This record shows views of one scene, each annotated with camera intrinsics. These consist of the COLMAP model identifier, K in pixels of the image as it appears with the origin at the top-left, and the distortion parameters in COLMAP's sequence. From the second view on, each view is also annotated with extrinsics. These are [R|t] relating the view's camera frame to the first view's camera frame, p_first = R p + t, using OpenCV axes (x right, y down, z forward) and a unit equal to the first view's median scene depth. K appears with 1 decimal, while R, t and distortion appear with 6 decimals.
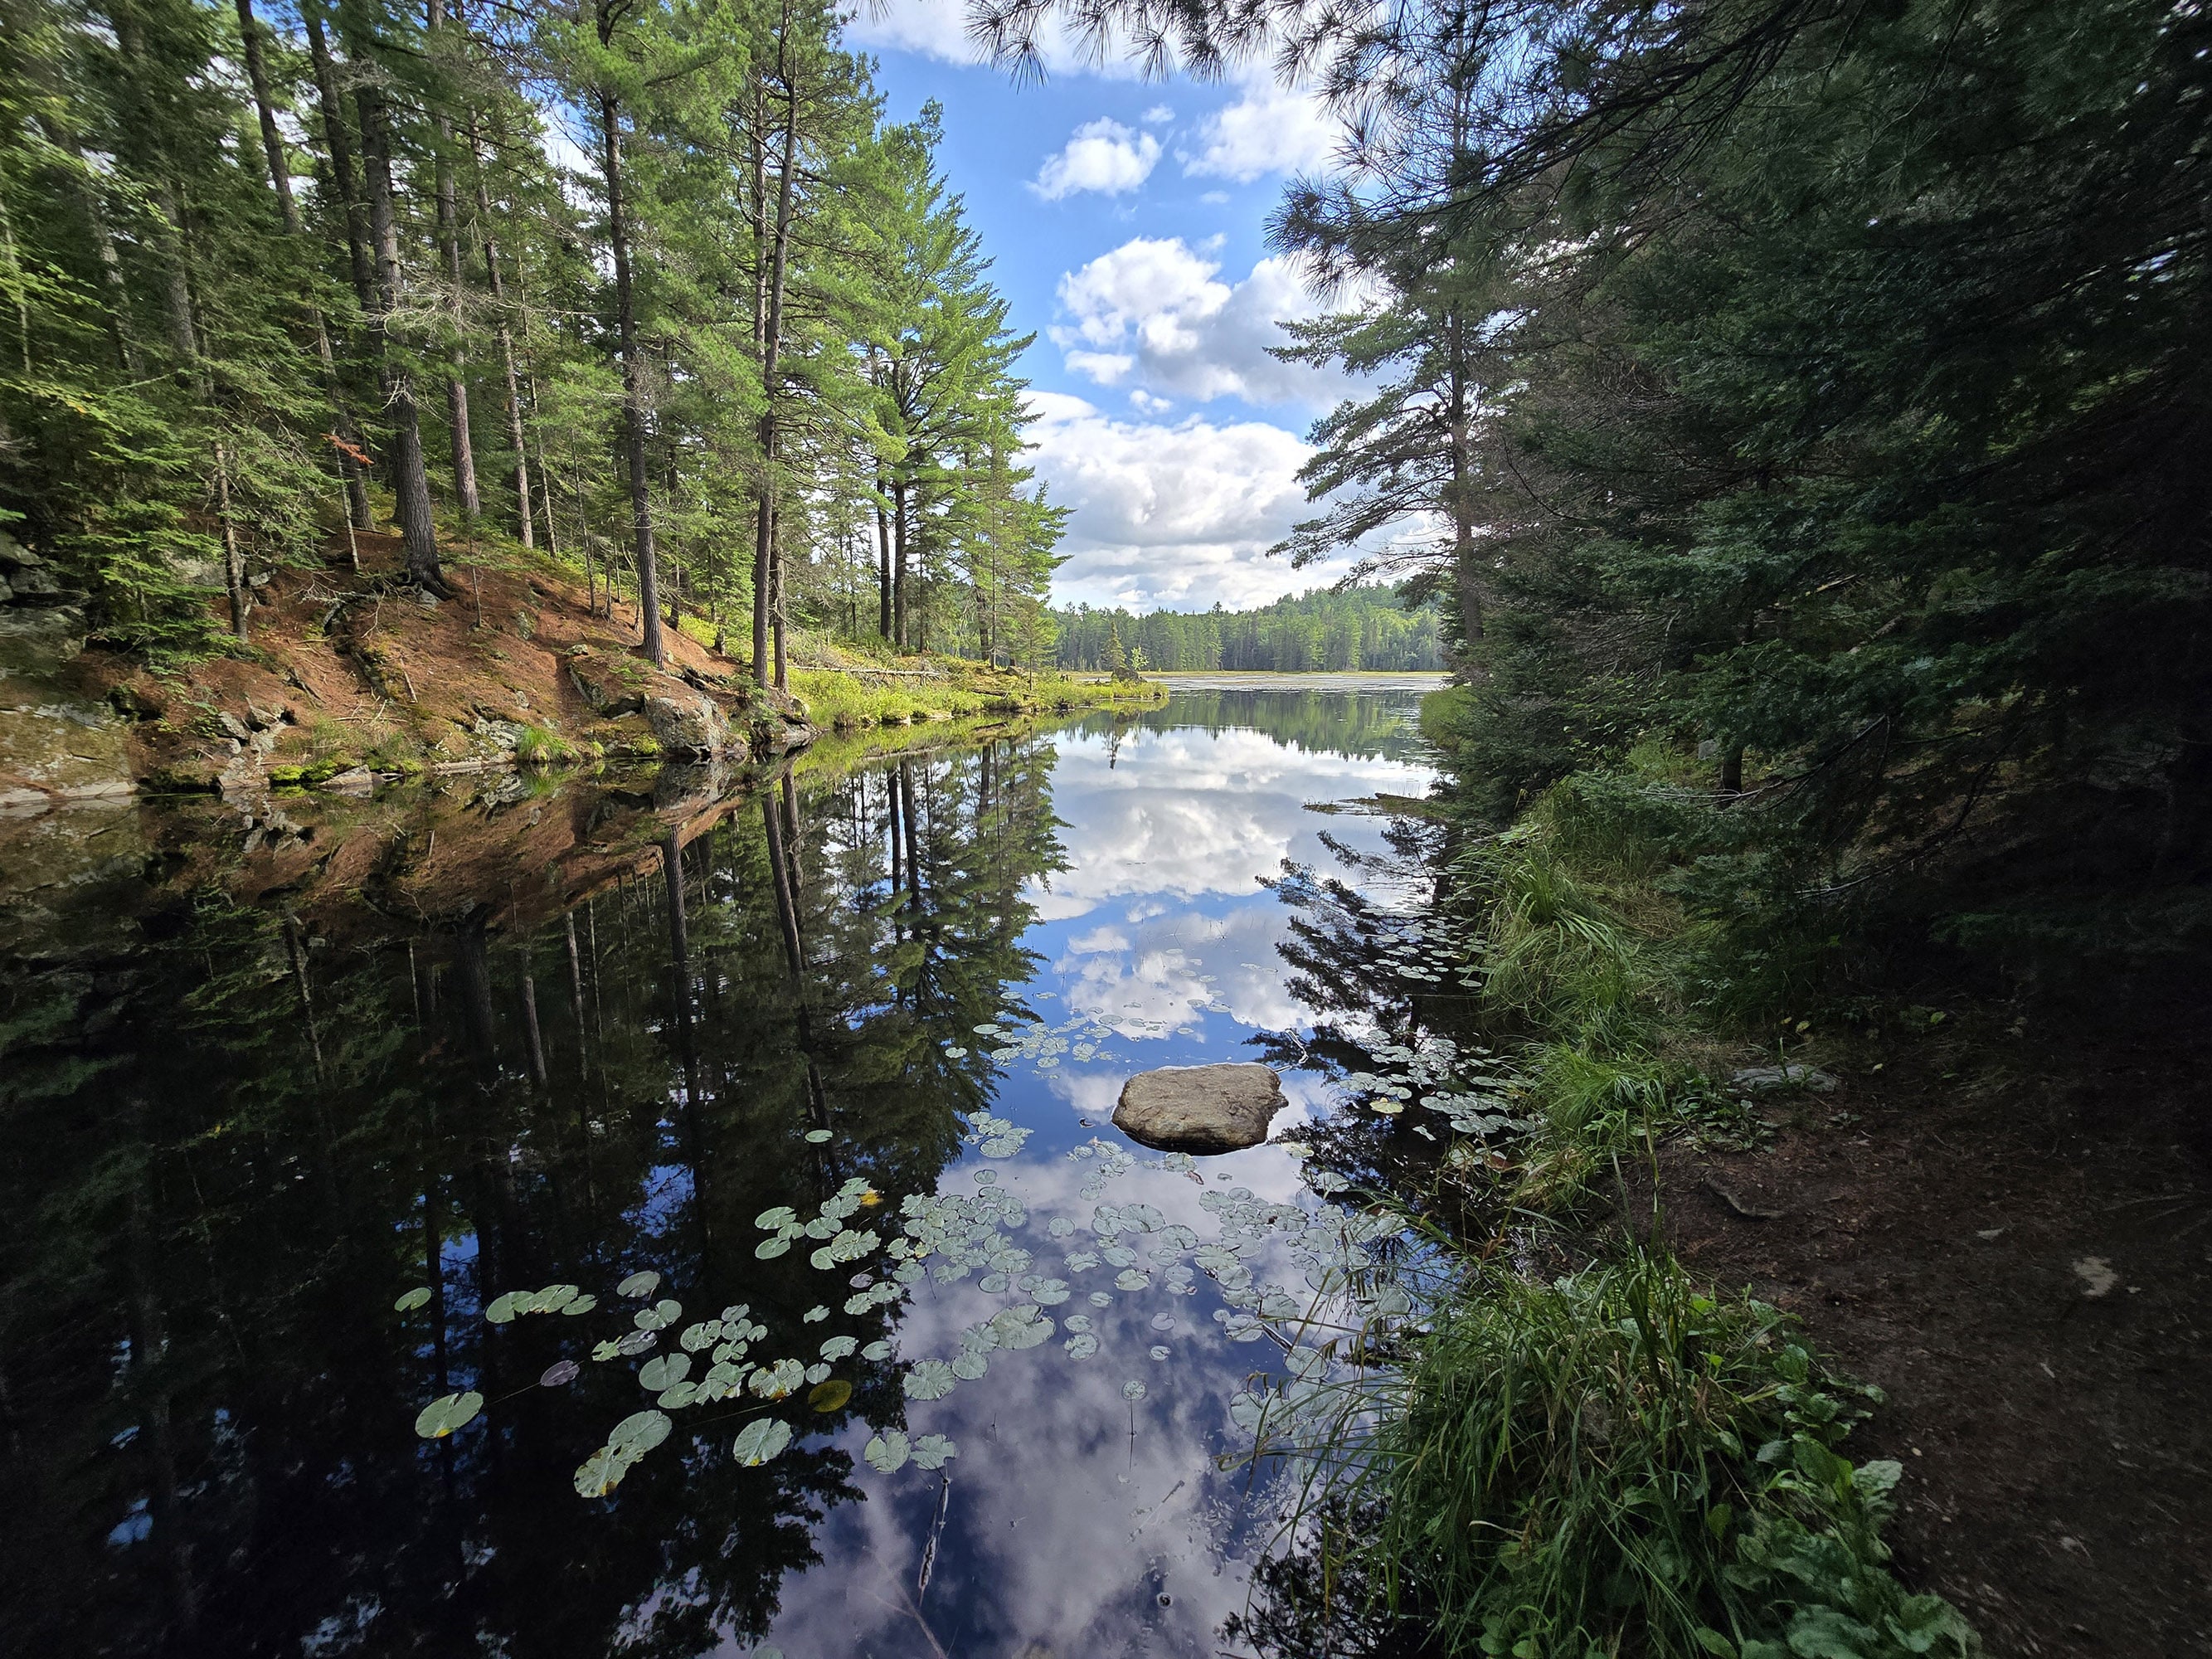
lens RADIAL K [[911.0, 0, 1093.3], [0, 911.0, 824.5], [0, 0, 1]] dist [0.000224, -0.001891]
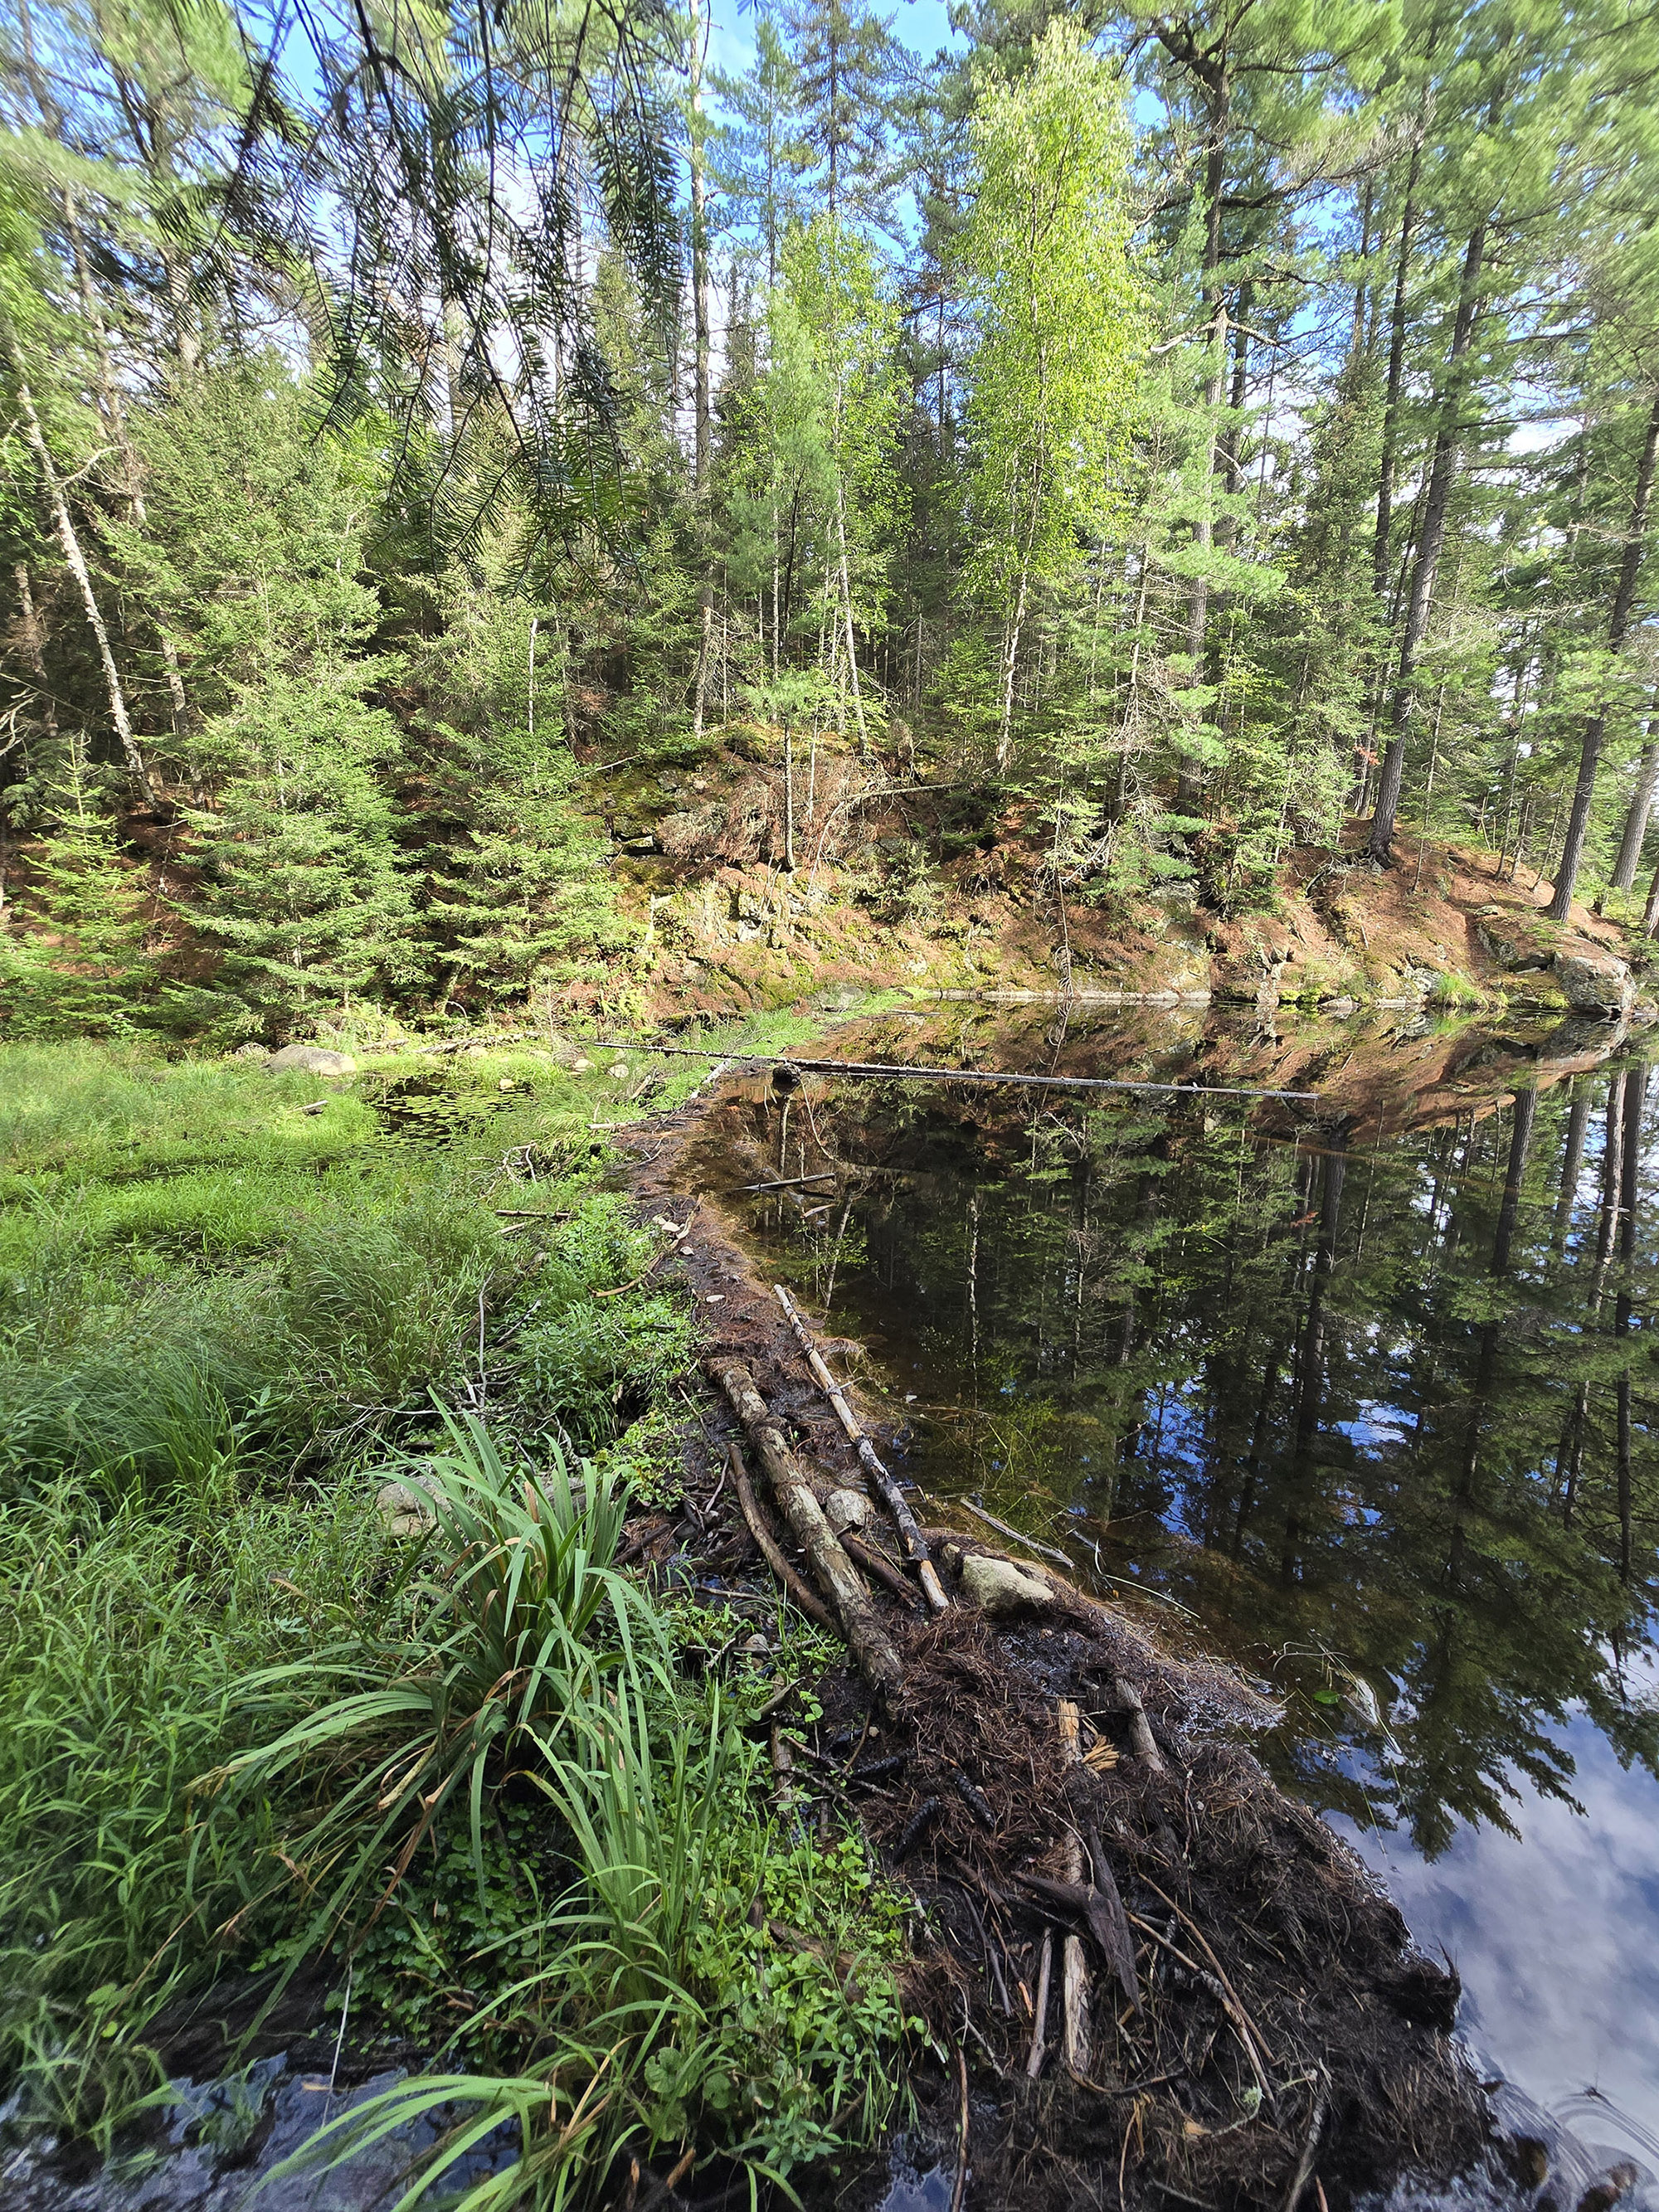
lens RADIAL K [[911.0, 0, 824.4], [0, 911.0, 1089.4], [0, 0, 1]] dist [0.000224, -0.001891]
pose [[0.598357, 0.166862, -0.783662, -0.137499], [-0.161558, 0.983111, 0.085974, 0.059727], [0.784772, 0.075164, 0.615210, -0.308913]]
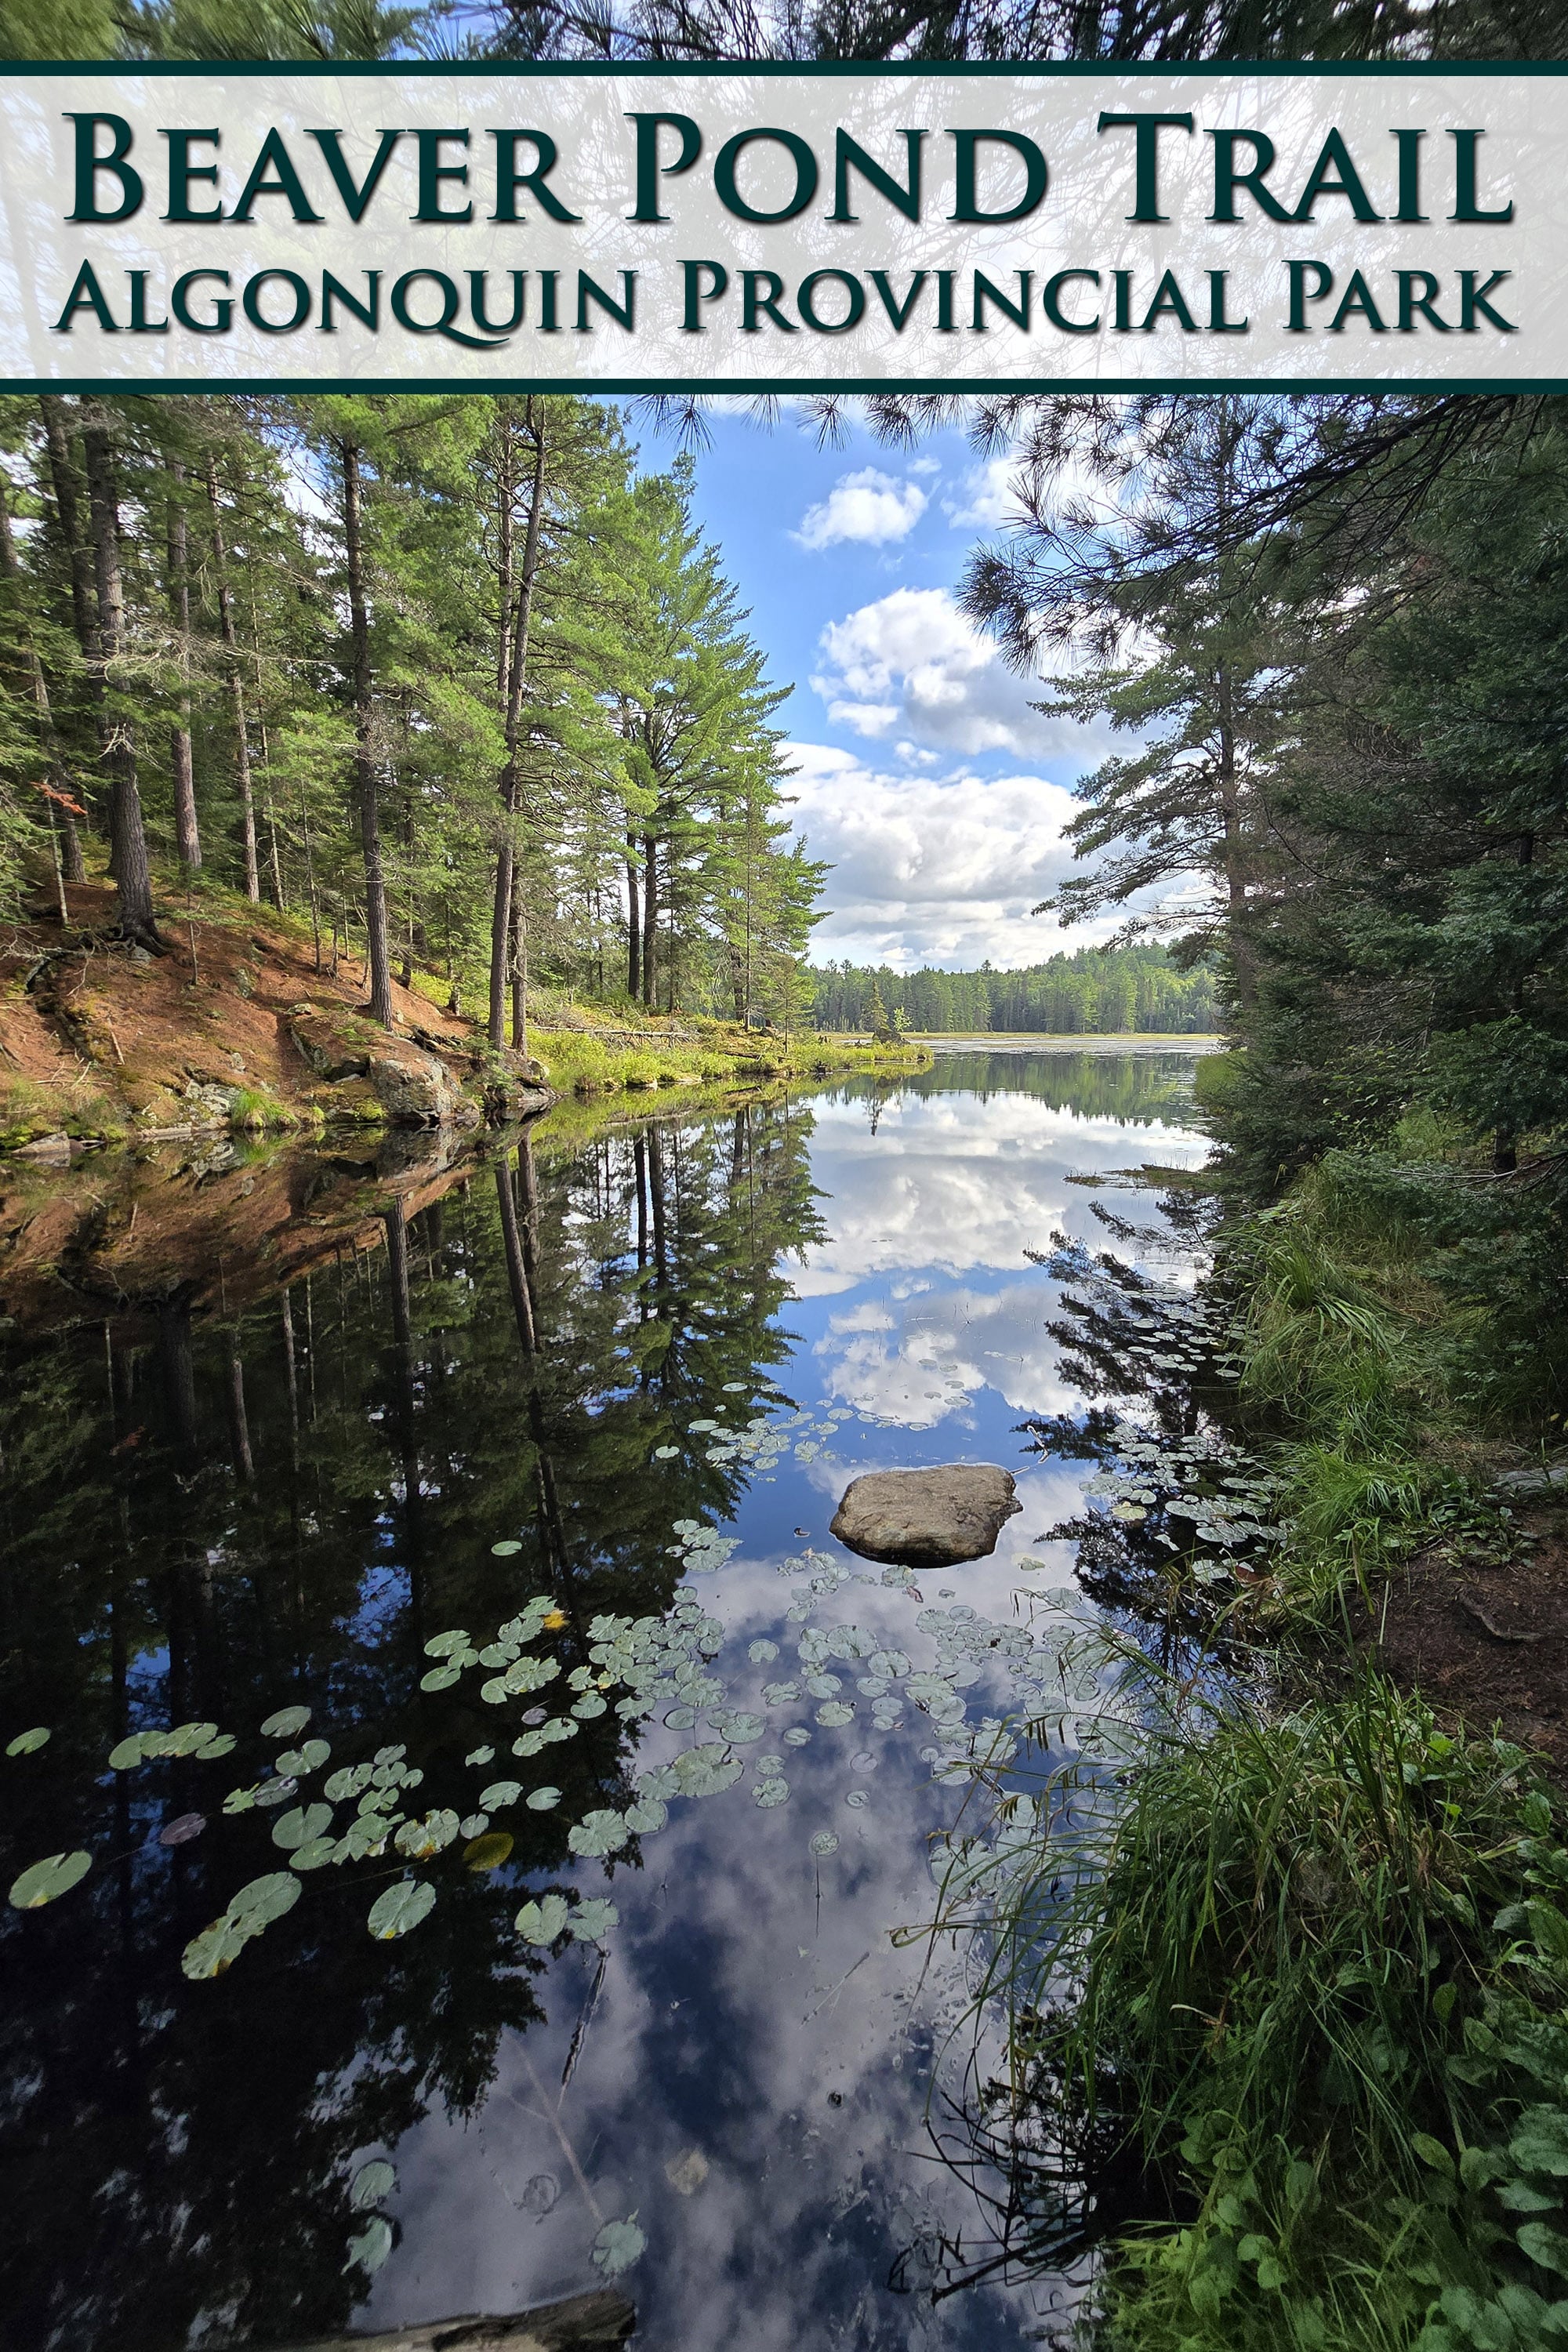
lens RADIAL K [[967.1, 0, 869.8], [0, 967.1, 1143.5], [0, 0, 1]] dist [-0.001336, 0.000659]
pose [[0.999897, 0.002173, 0.014222, 0.008456], [-0.001435, 0.998660, -0.051738, -0.002373], [-0.014315, 0.051712, 0.998559, 0.001051]]
